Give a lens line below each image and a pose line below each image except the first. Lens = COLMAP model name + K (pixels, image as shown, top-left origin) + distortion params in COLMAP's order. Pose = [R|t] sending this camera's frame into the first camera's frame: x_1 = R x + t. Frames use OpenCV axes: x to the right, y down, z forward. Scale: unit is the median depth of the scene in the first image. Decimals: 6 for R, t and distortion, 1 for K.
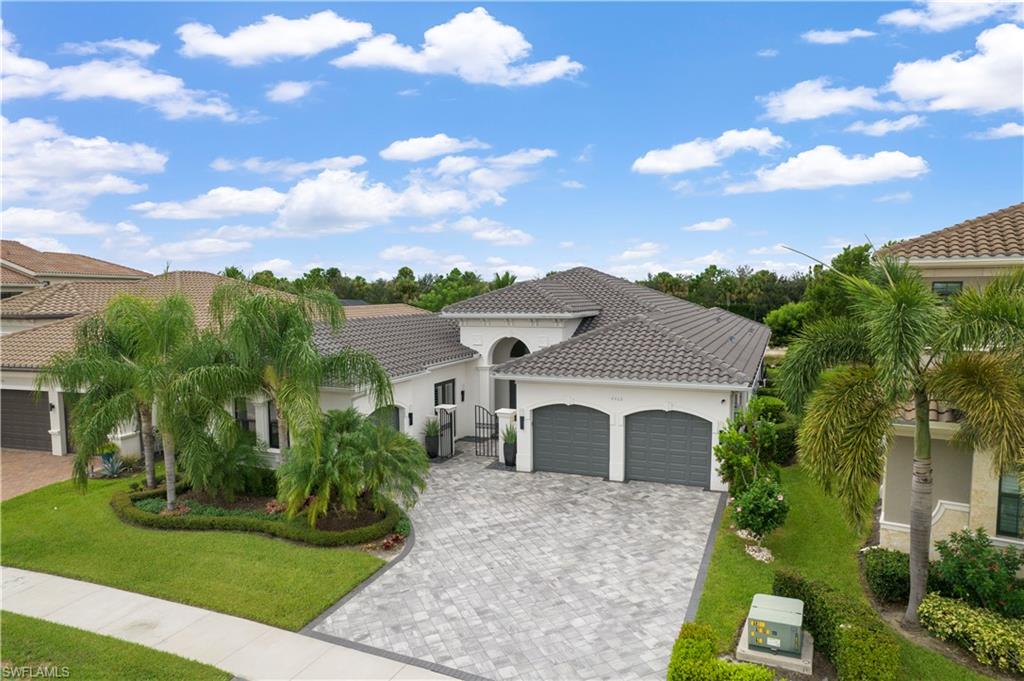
lens RADIAL K [[663.3, 0, 516.9], [0, 663.3, 340.3], [0, 0, 1]] dist [-0.083798, 0.076567]
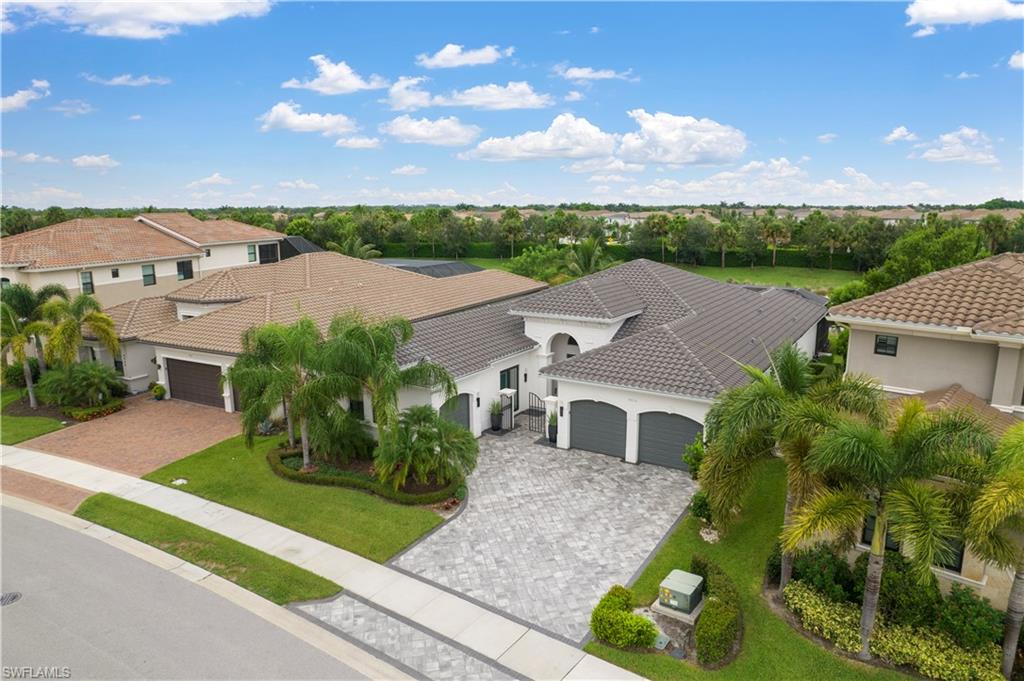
lens RADIAL K [[663.3, 0, 516.9], [0, 663.3, 340.3], [0, 0, 1]] dist [-0.083798, 0.076567]
pose [[0.984503, 0.036835, -0.171454, 0.177938], [-0.015510, 0.992150, 0.124091, -0.220065], [0.174679, -0.119509, 0.977346, -0.328143]]
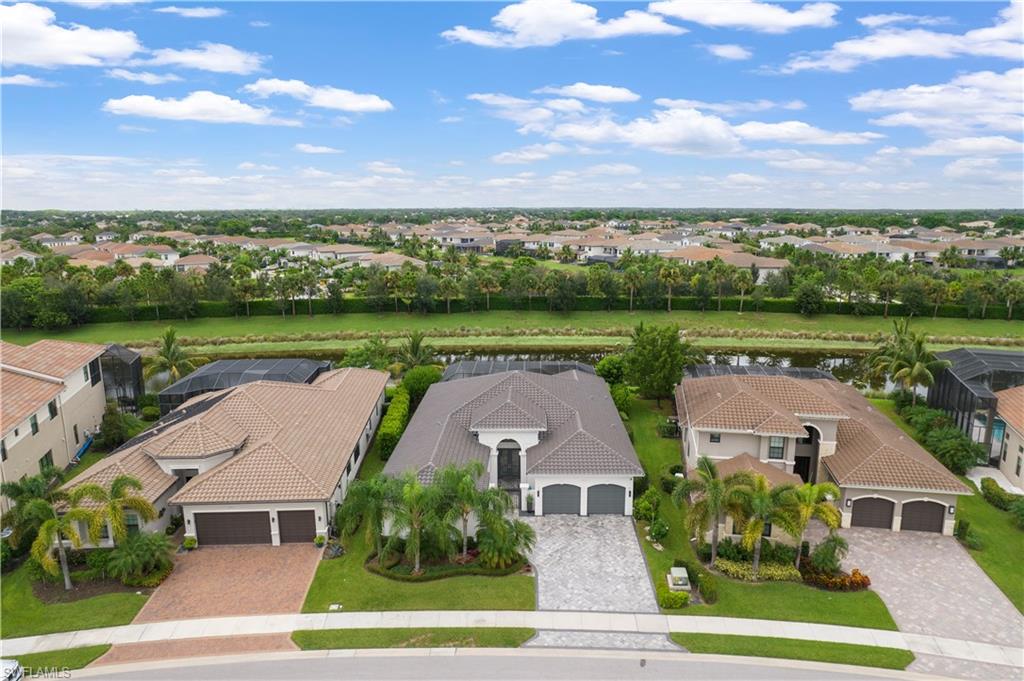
lens RADIAL K [[663.3, 0, 516.9], [0, 663.3, 340.3], [0, 0, 1]] dist [-0.083798, 0.076567]
pose [[0.931580, -0.071023, 0.356532, -0.994569], [0.026801, 0.991479, 0.127478, -0.812267], [-0.362548, -0.109200, 0.925546, -1.115999]]
